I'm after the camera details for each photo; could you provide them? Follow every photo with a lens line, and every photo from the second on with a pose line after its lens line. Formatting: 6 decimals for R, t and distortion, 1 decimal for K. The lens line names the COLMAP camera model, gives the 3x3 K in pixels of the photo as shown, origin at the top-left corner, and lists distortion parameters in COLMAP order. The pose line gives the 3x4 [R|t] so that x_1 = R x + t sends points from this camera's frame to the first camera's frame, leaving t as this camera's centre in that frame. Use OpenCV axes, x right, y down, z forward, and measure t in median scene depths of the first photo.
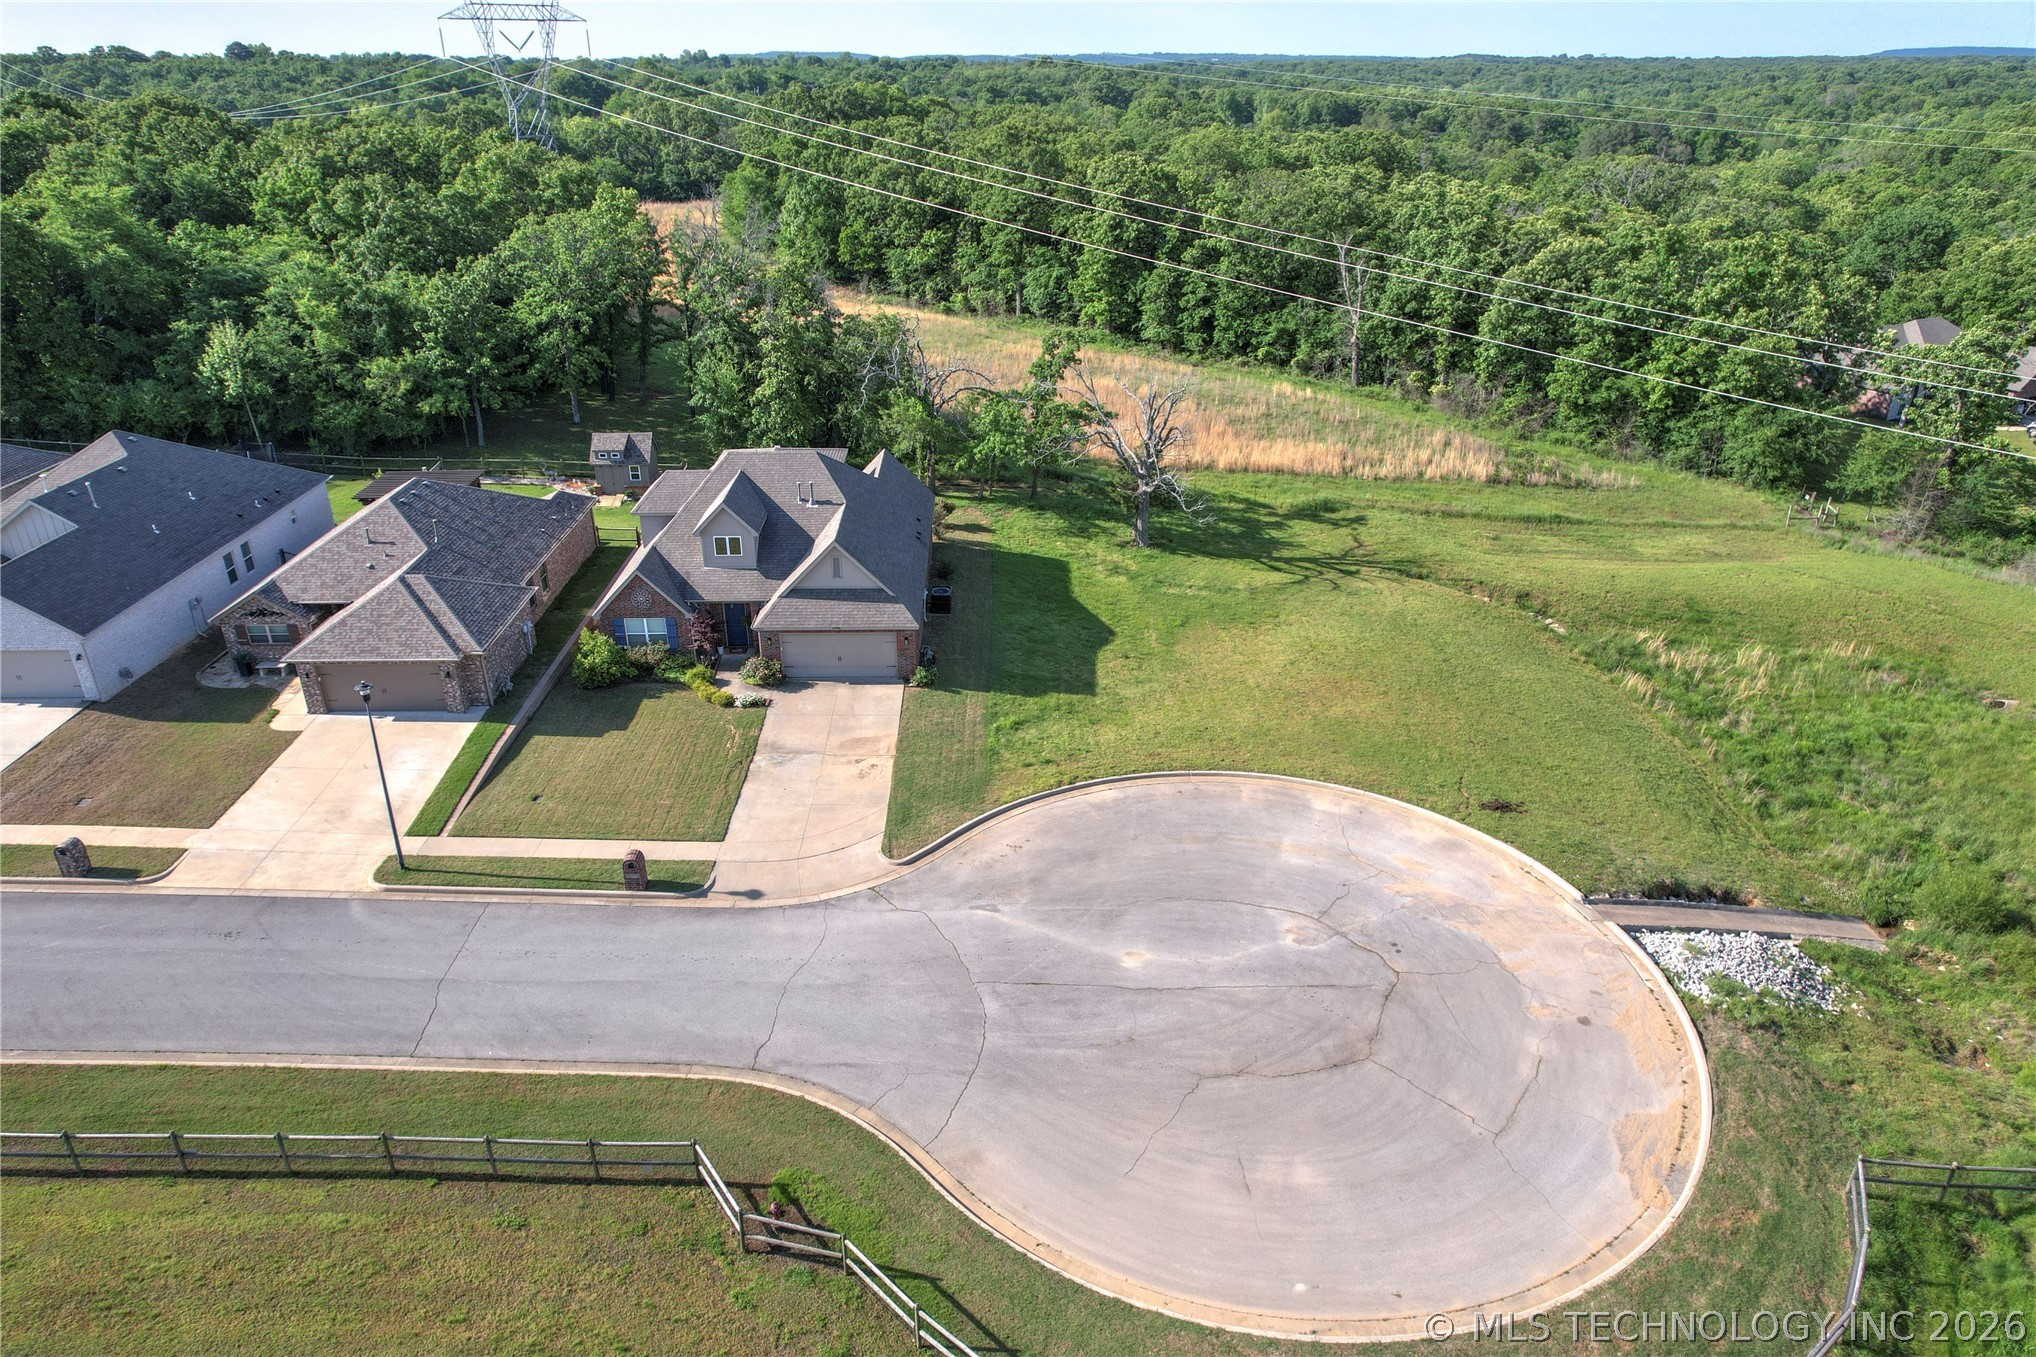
lens RADIAL K [[1308.1, 0, 1018.0], [0, 1308.1, 678.5], [0, 0, 1]] dist [-0.066741, 0.048167]
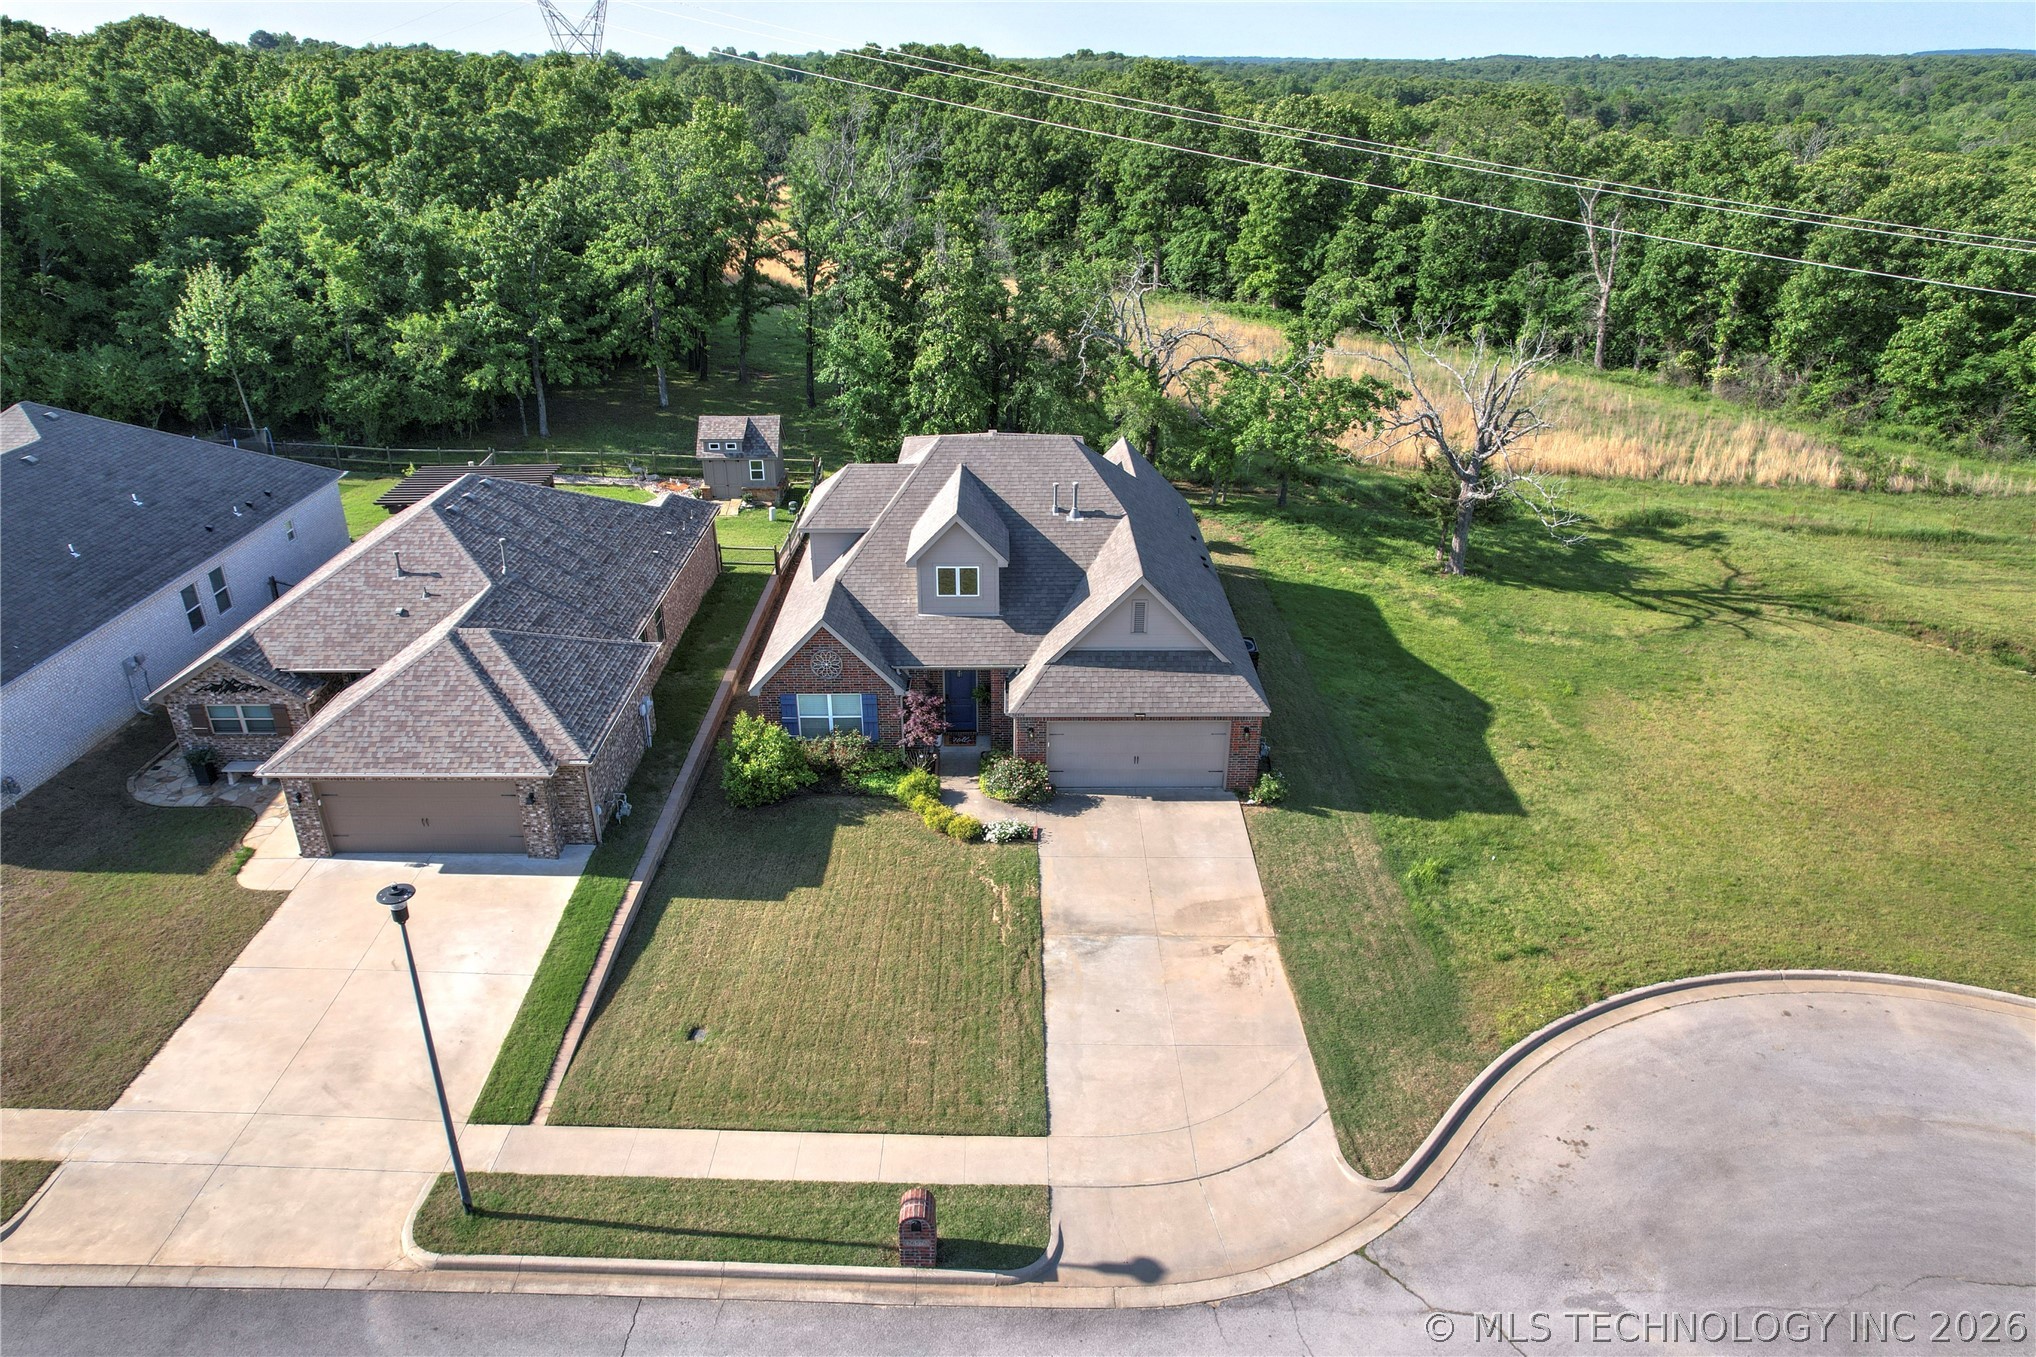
lens RADIAL K [[1304.6, 0, 1018.0], [0, 1304.6, 678.5], [0, 0, 1]] dist [-0.070916, 0.060822]
pose [[0.999896, 0.004723, -0.013631, -0.145722], [-0.004757, 0.999986, -0.002457, -0.041423], [0.013619, 0.002522, 0.999904, 0.283680]]
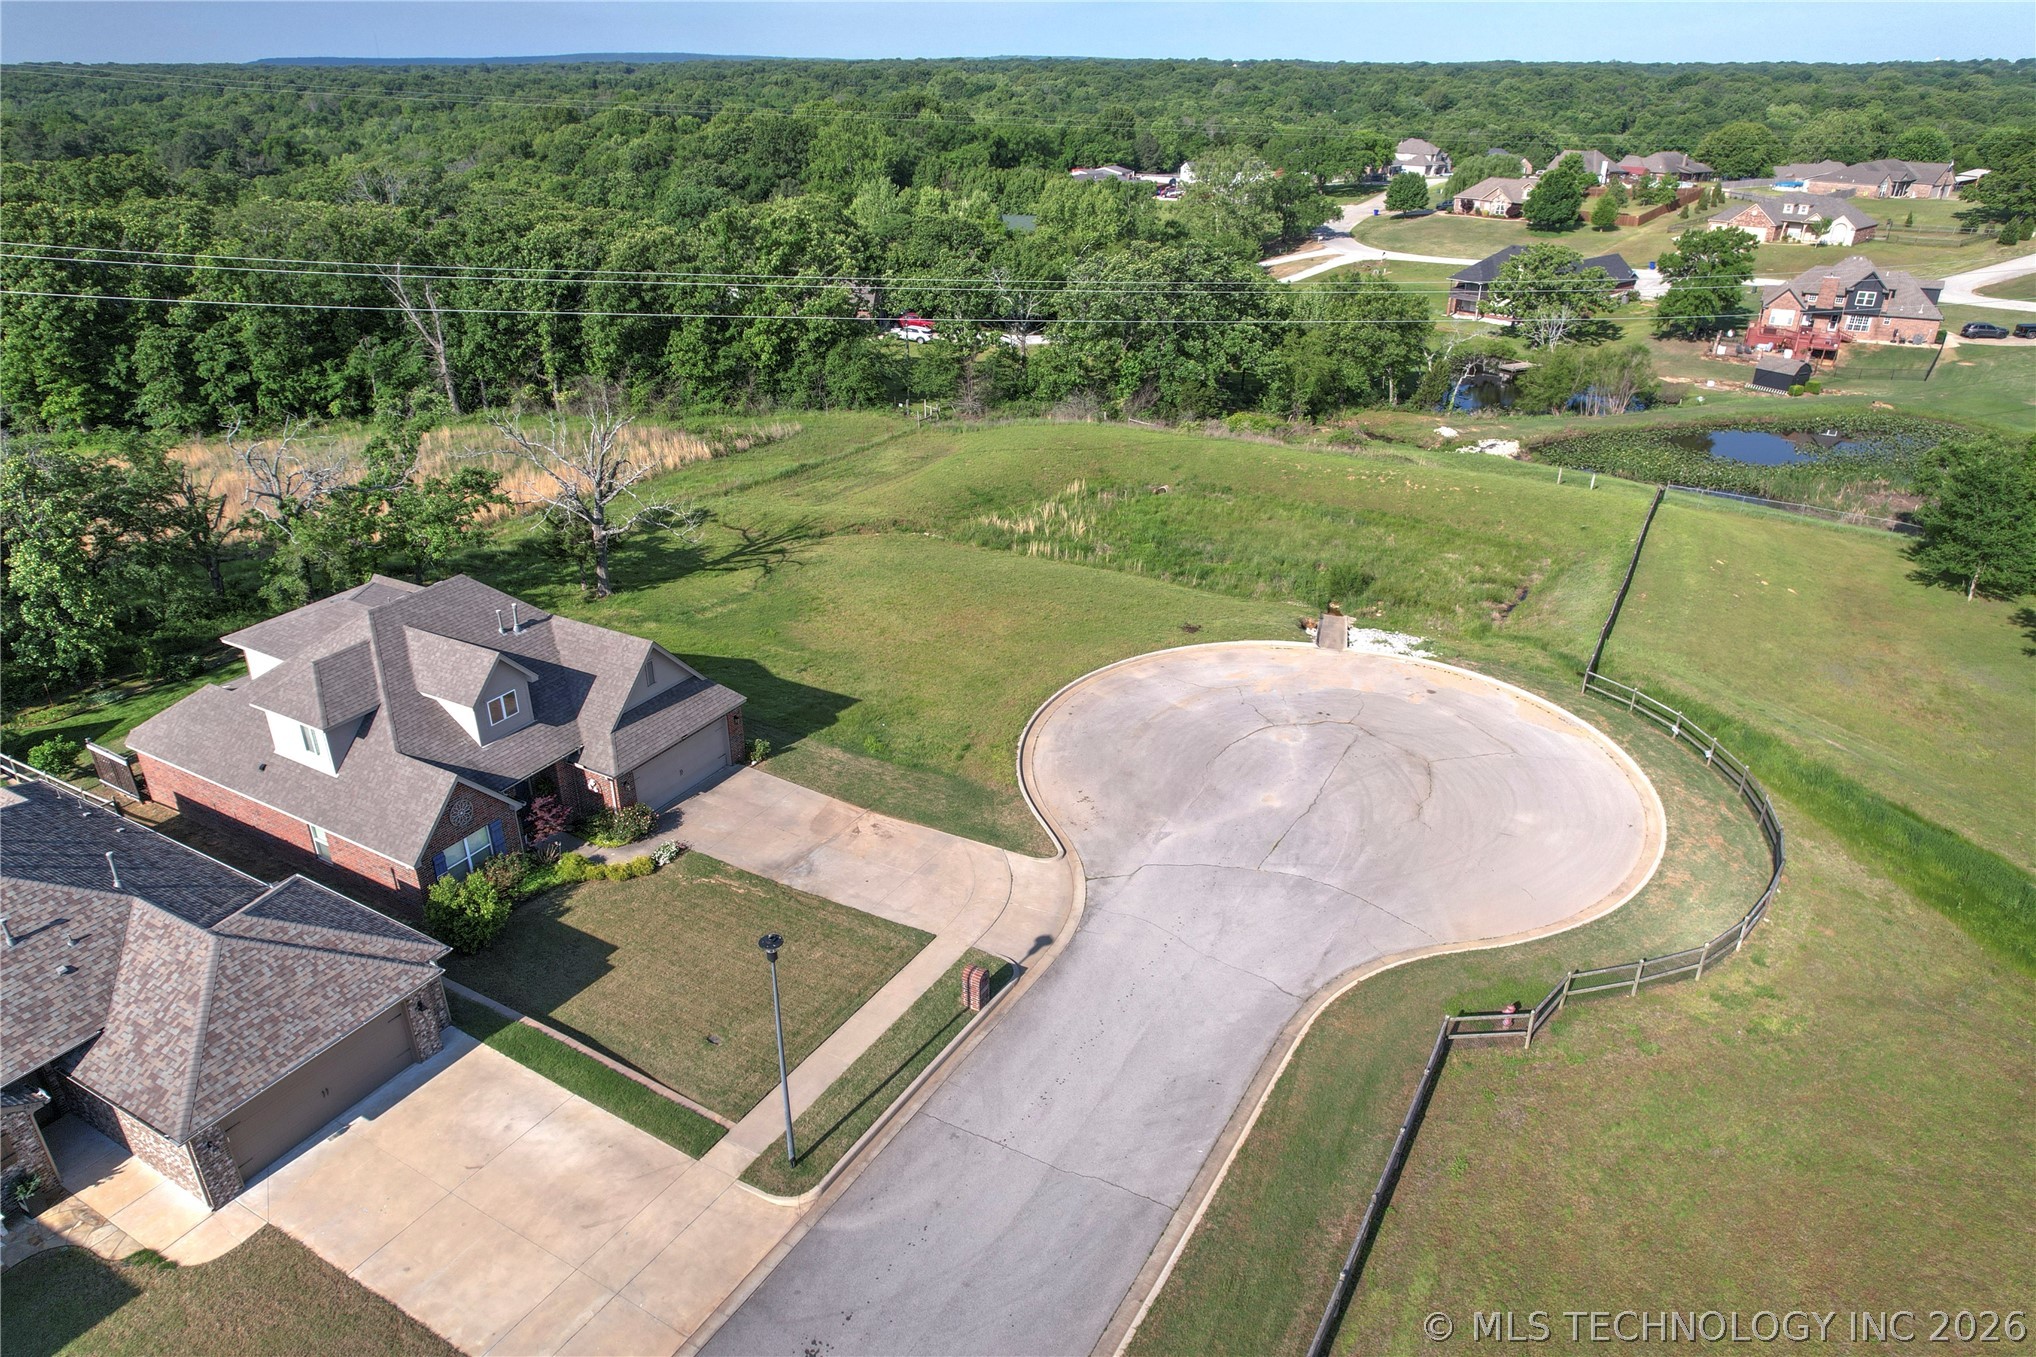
lens RADIAL K [[1304.6, 0, 1018.0], [0, 1304.6, 678.5], [0, 0, 1]] dist [-0.070916, 0.060822]
pose [[0.505463, -0.371347, 0.778851, -0.524272], [0.374241, 0.907681, 0.189895, -0.118086], [-0.777465, 0.195493, 0.597772, 0.236620]]
